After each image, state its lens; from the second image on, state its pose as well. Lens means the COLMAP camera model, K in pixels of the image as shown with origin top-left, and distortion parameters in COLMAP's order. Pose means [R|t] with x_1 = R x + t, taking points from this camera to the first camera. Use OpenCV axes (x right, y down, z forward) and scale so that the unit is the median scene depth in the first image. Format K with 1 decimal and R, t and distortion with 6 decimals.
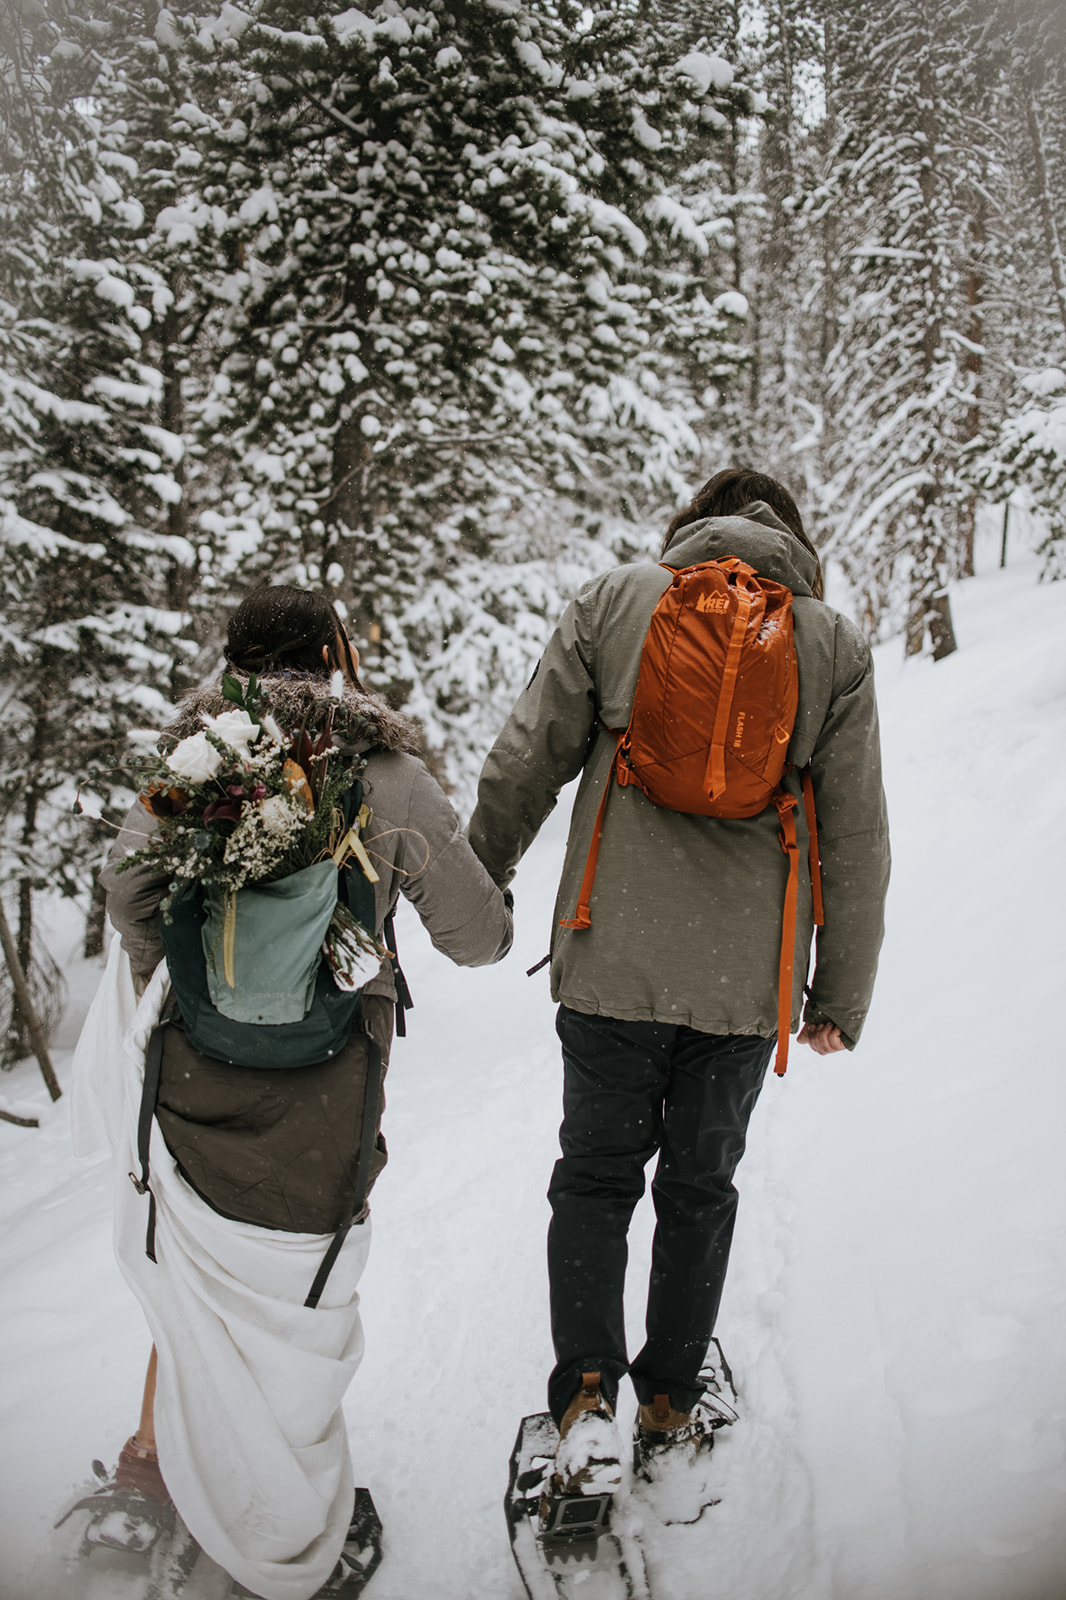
lens RADIAL K [[1586.8, 0, 532.4], [0, 1586.8, 800.1], [0, 0, 1]] dist [-0.126825, 0.000000]
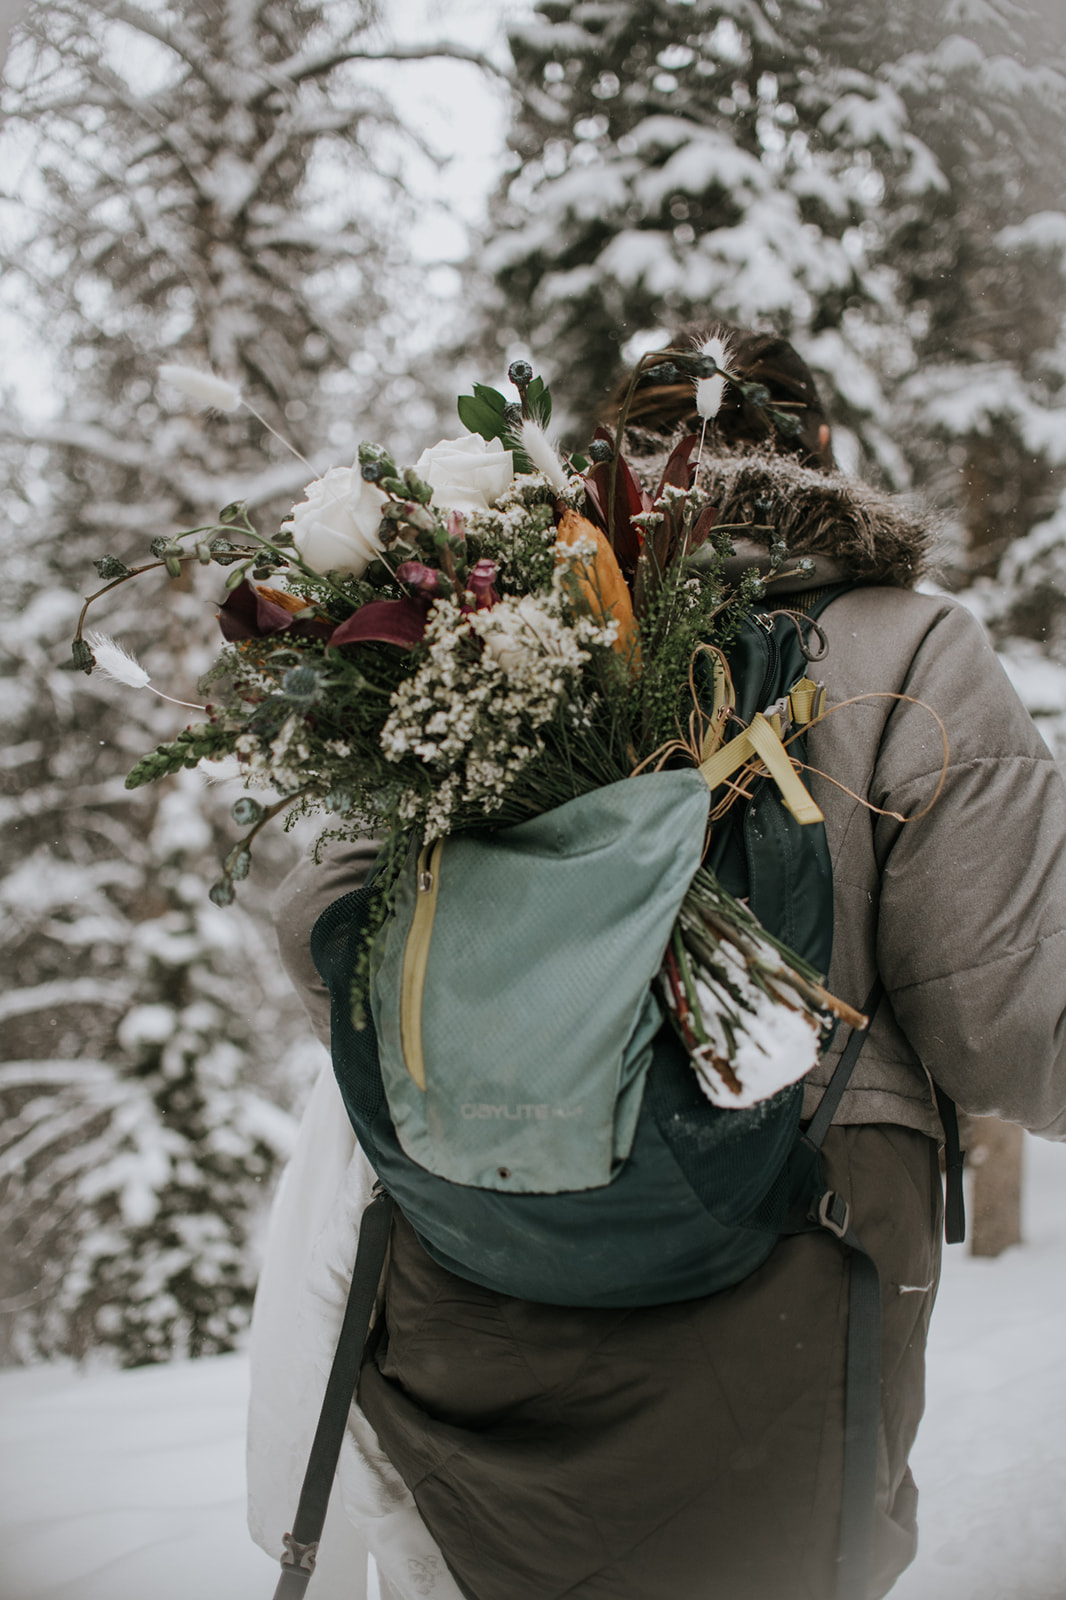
lens RADIAL K [[1586.8, 0, 534.4], [0, 1586.8, 800.5], [0, 0, 1]] dist [-0.126825, 0.000000]
pose [[0.903668, -0.064817, -0.423300, 0.002840], [-0.001113, 0.988120, -0.153680, 0.106789], [0.428232, 0.139347, 0.892860, 0.644818]]
